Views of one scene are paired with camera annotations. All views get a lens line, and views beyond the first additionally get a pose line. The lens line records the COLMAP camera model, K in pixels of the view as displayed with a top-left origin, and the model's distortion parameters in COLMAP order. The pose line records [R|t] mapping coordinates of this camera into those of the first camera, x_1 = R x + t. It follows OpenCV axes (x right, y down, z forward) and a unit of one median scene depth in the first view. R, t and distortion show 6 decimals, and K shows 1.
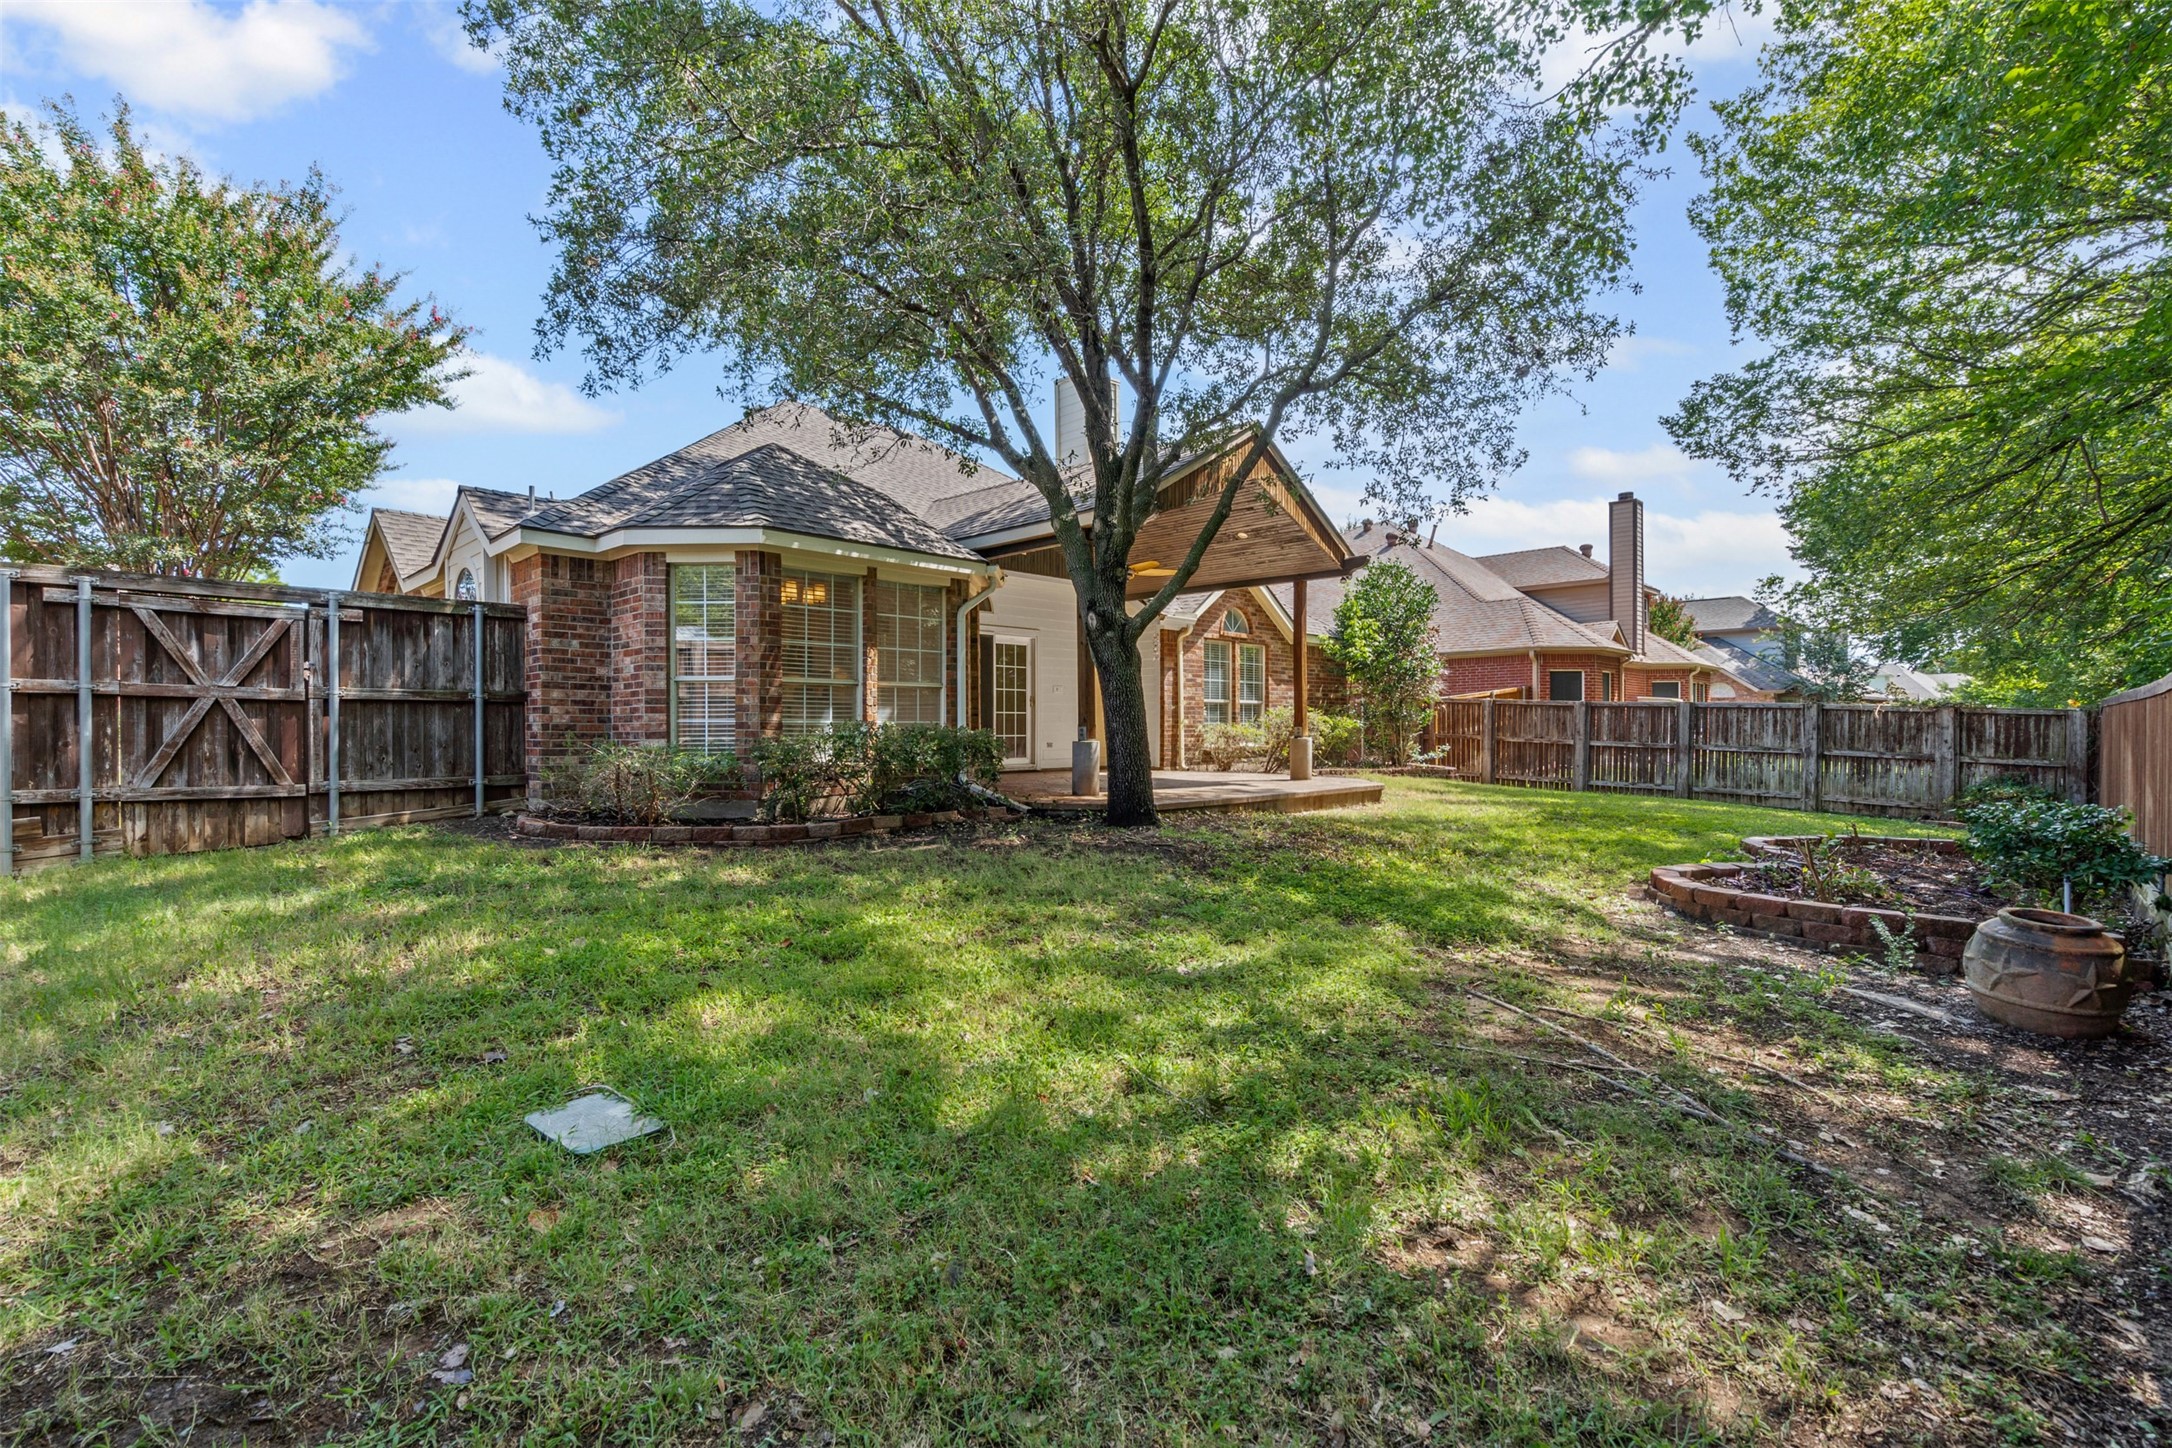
lens RADIAL K [[997.9, 0, 1082.9], [0, 997.9, 713.1], [0, 0, 1]] dist [0.000624, 0.000235]
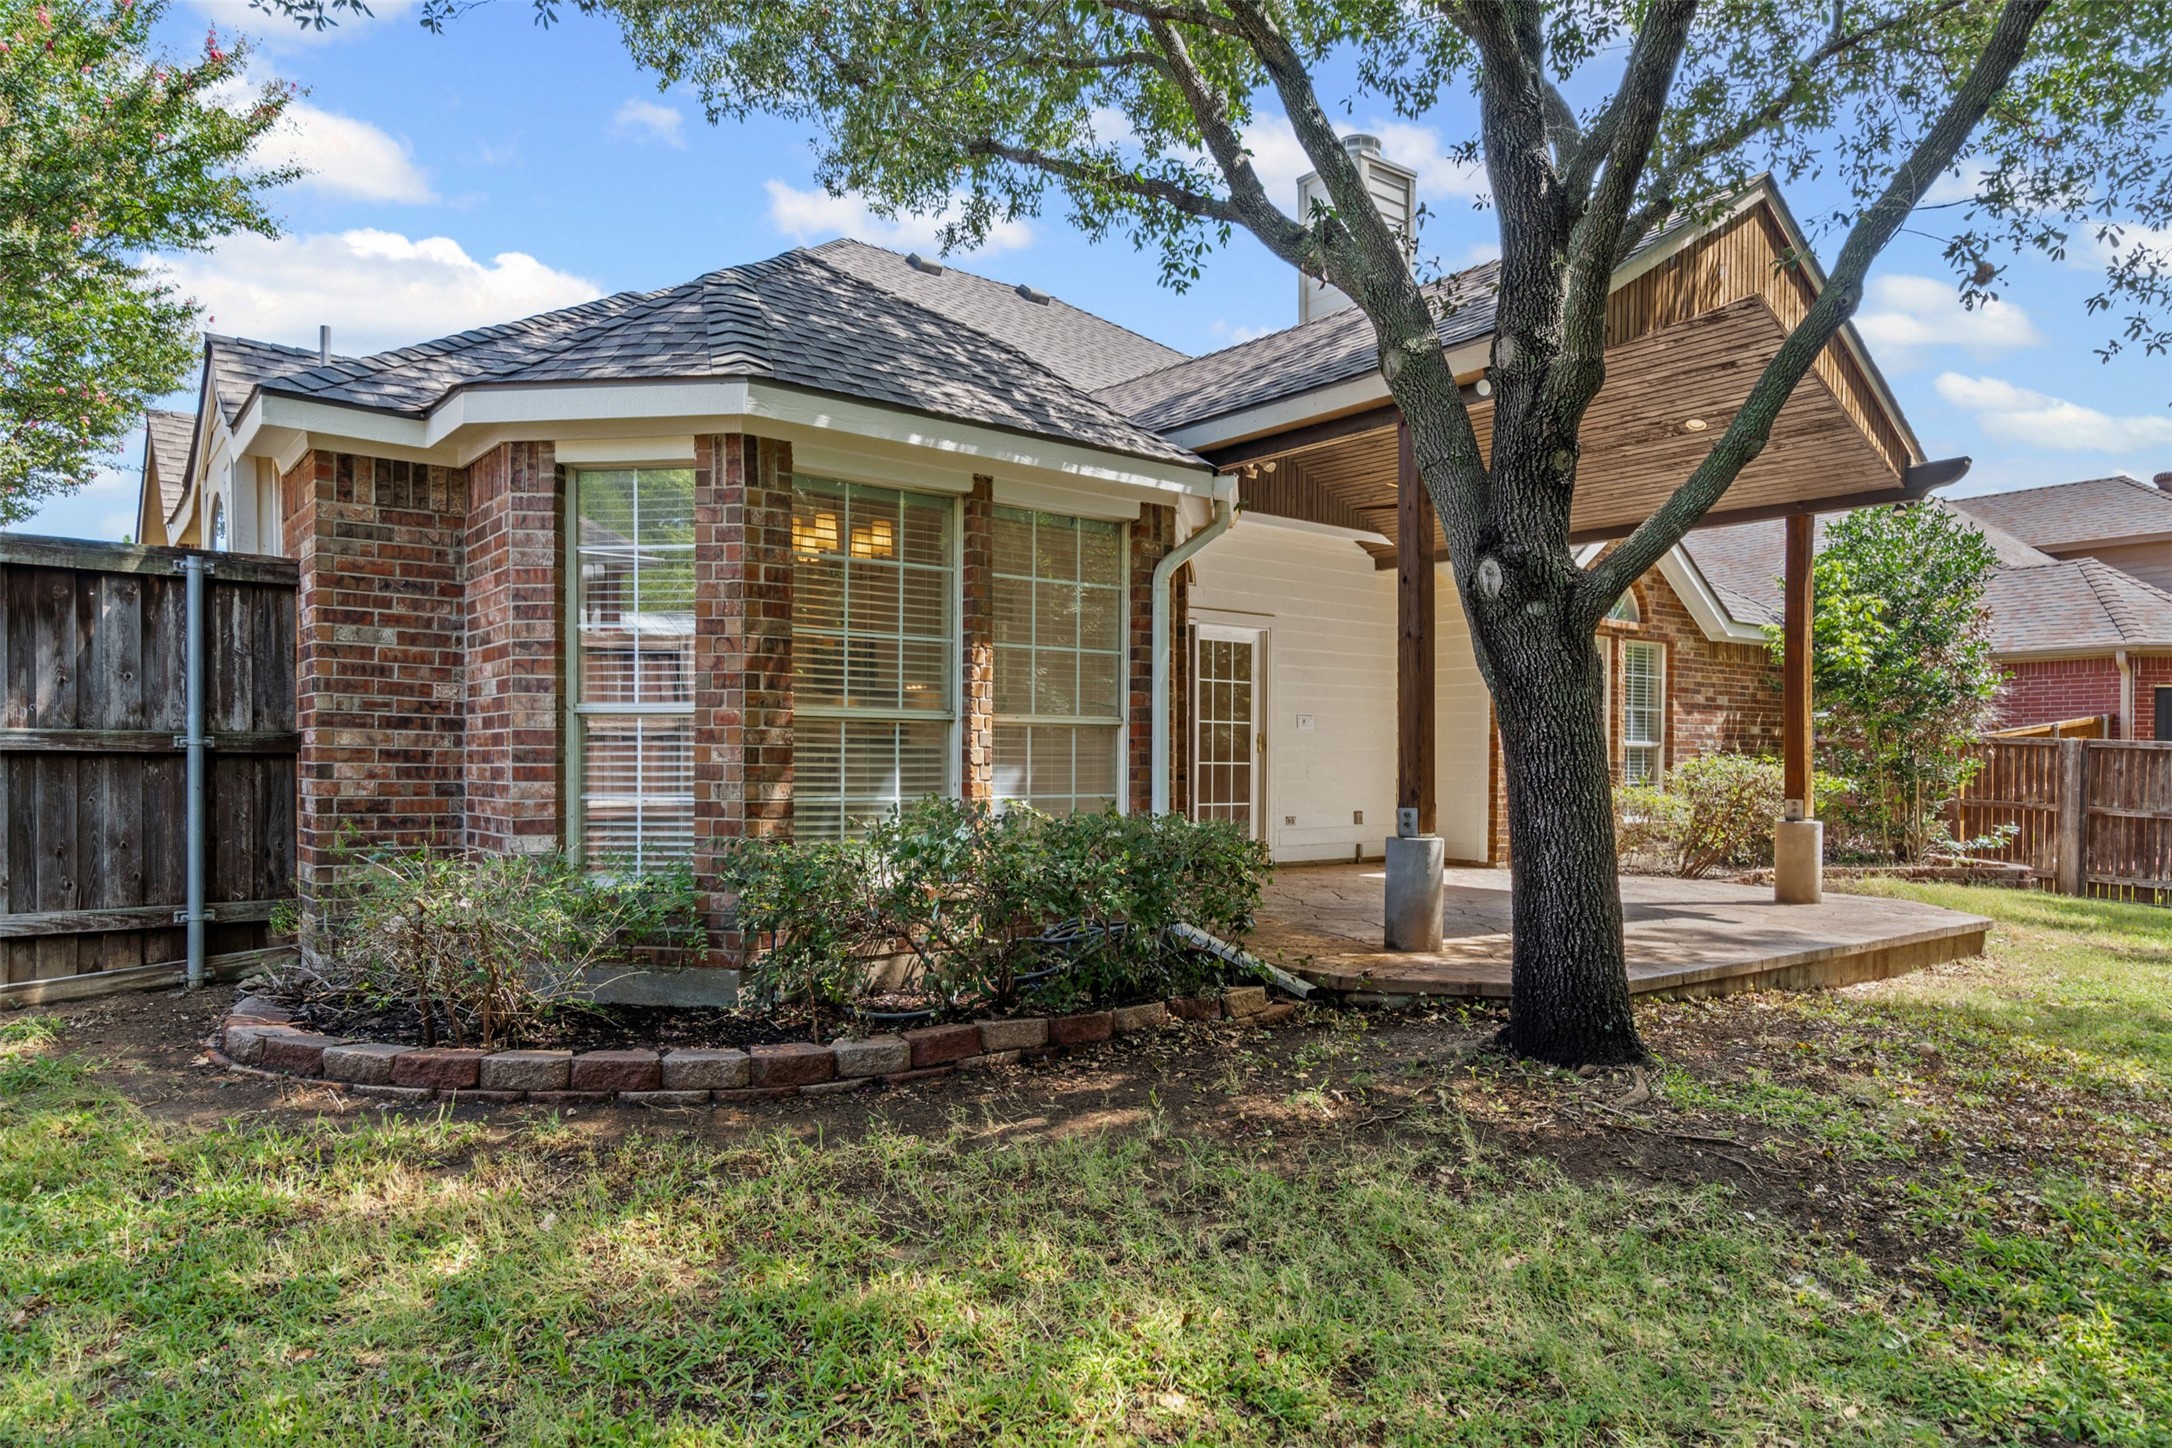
lens RADIAL K [[1308.4, 0, 1087.8], [0, 1308.4, 740.8], [0, 0, 1]] dist [0.030895, -0.001750]
pose [[0.992254, 0.007275, -0.124014, -0.082743], [-0.007027, 0.999972, 0.002436, -0.021057], [0.124028, -0.001545, 0.992278, 0.382186]]
